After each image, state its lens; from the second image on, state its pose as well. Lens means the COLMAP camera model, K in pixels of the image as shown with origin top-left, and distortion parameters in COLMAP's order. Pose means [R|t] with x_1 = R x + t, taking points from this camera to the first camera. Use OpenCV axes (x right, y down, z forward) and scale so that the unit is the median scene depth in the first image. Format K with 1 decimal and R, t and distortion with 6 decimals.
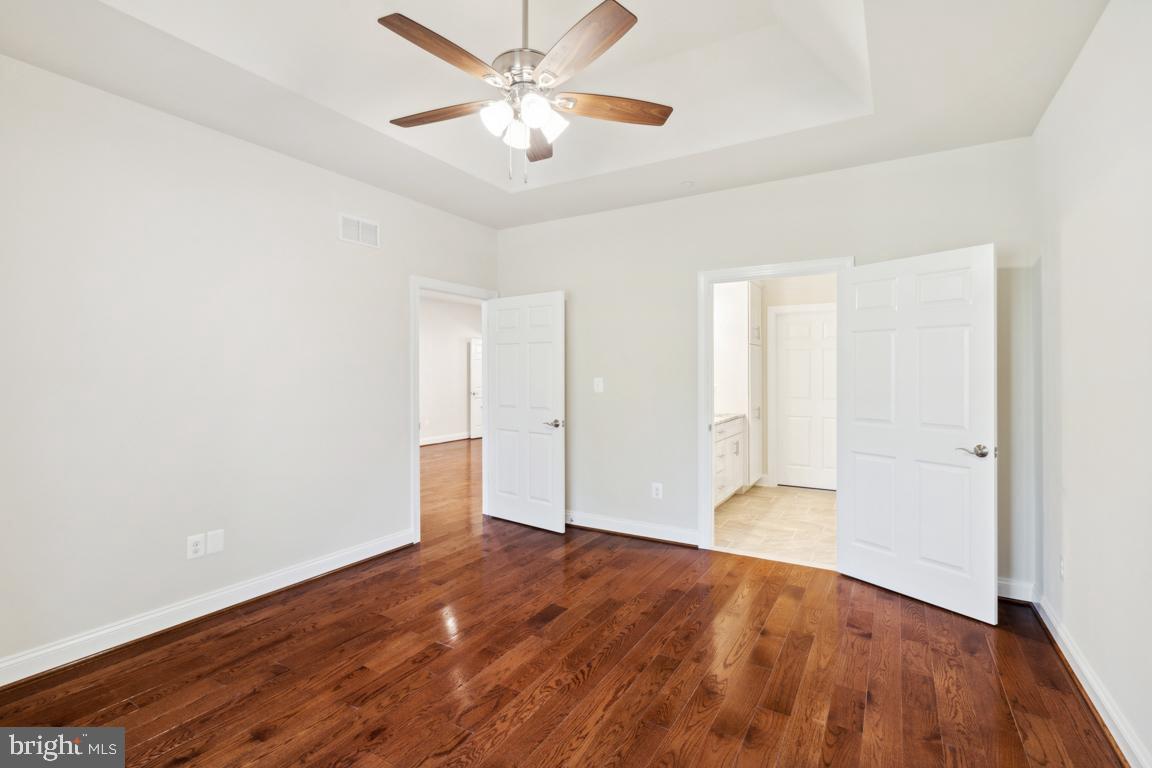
lens RADIAL K [[530.8, 0, 576.5], [0, 530.8, 371.5], [0, 0, 1]] dist [-0.004598, 0.000022]
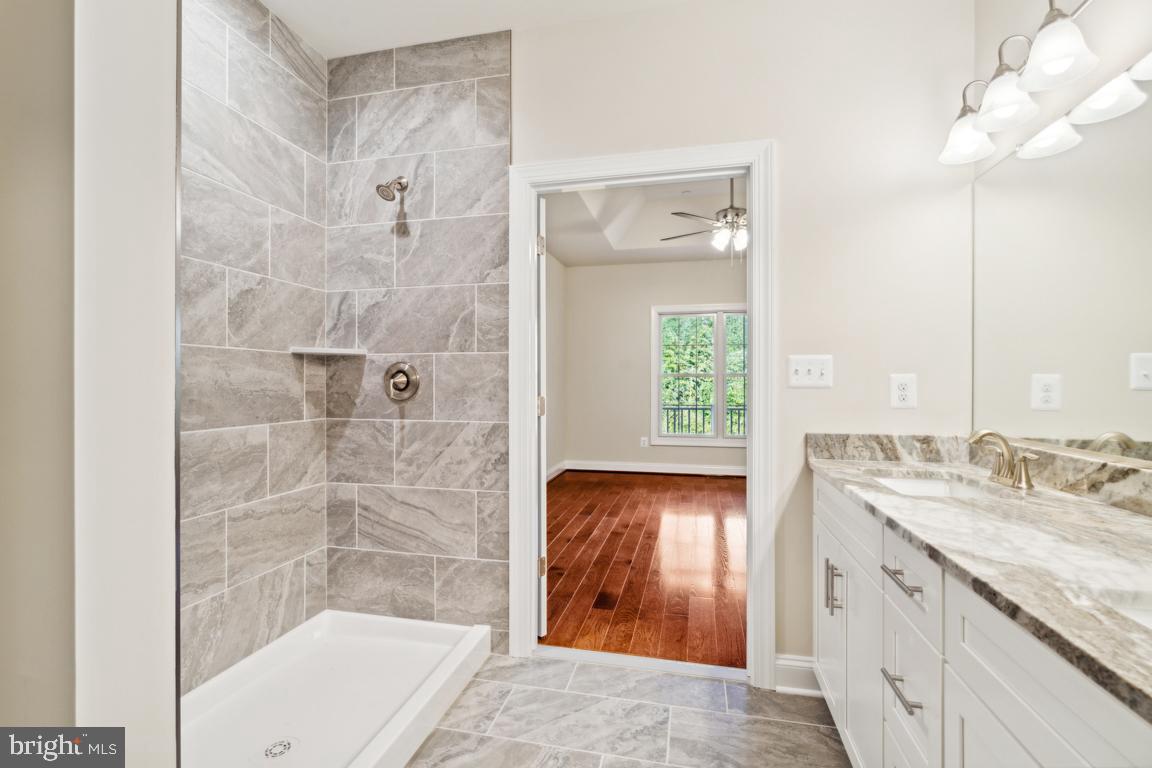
lens RADIAL K [[530.8, 0, 575.2], [0, 530.8, 382.4], [0, 0, 1]] dist [-0.004598, 0.000022]
pose [[-0.952122, -0.001009, -0.305717, 0.822765], [-0.001305, 0.999999, 0.000763, 0.058991], [0.305716, 0.001125, -0.952122, 2.058405]]
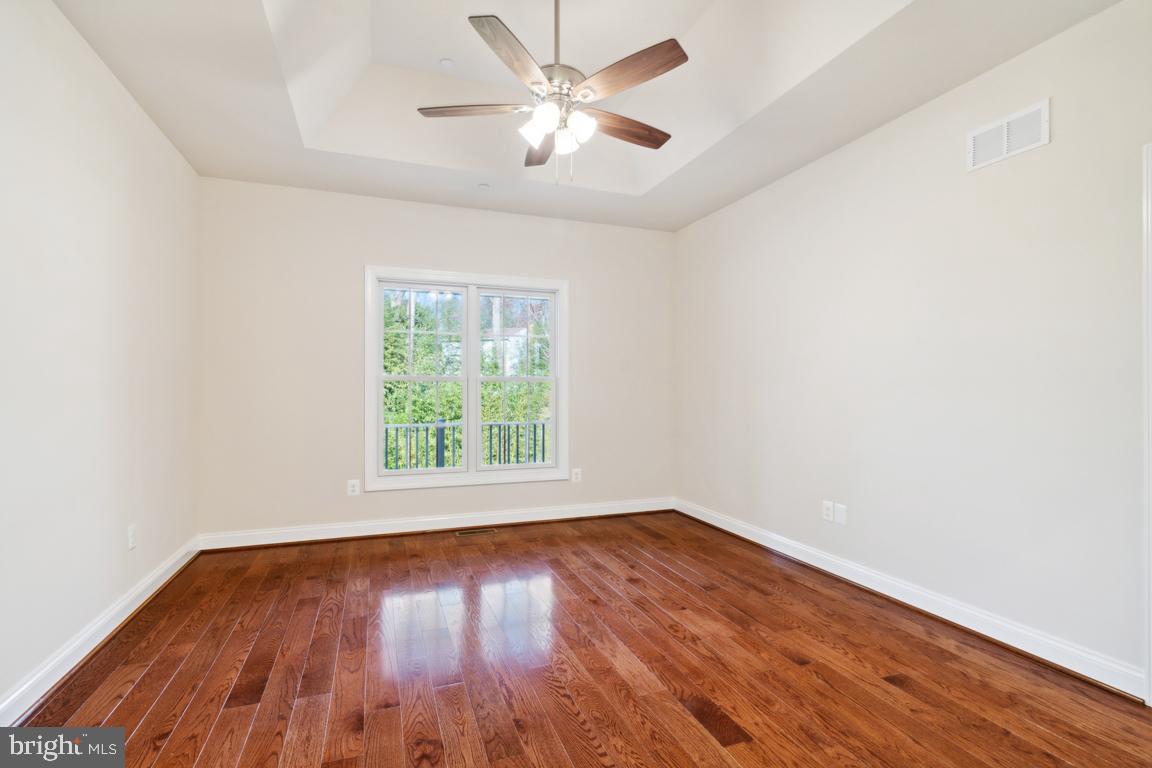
lens RADIAL K [[530.8, 0, 566.3], [0, 530.8, 391.1], [0, 0, 1]] dist [-0.004598, 0.000022]
pose [[-0.631627, 0.003935, -0.775262, 0.571496], [0.000587, 0.999989, 0.004598, 0.057018], [0.775272, 0.002449, -0.631623, 1.298461]]
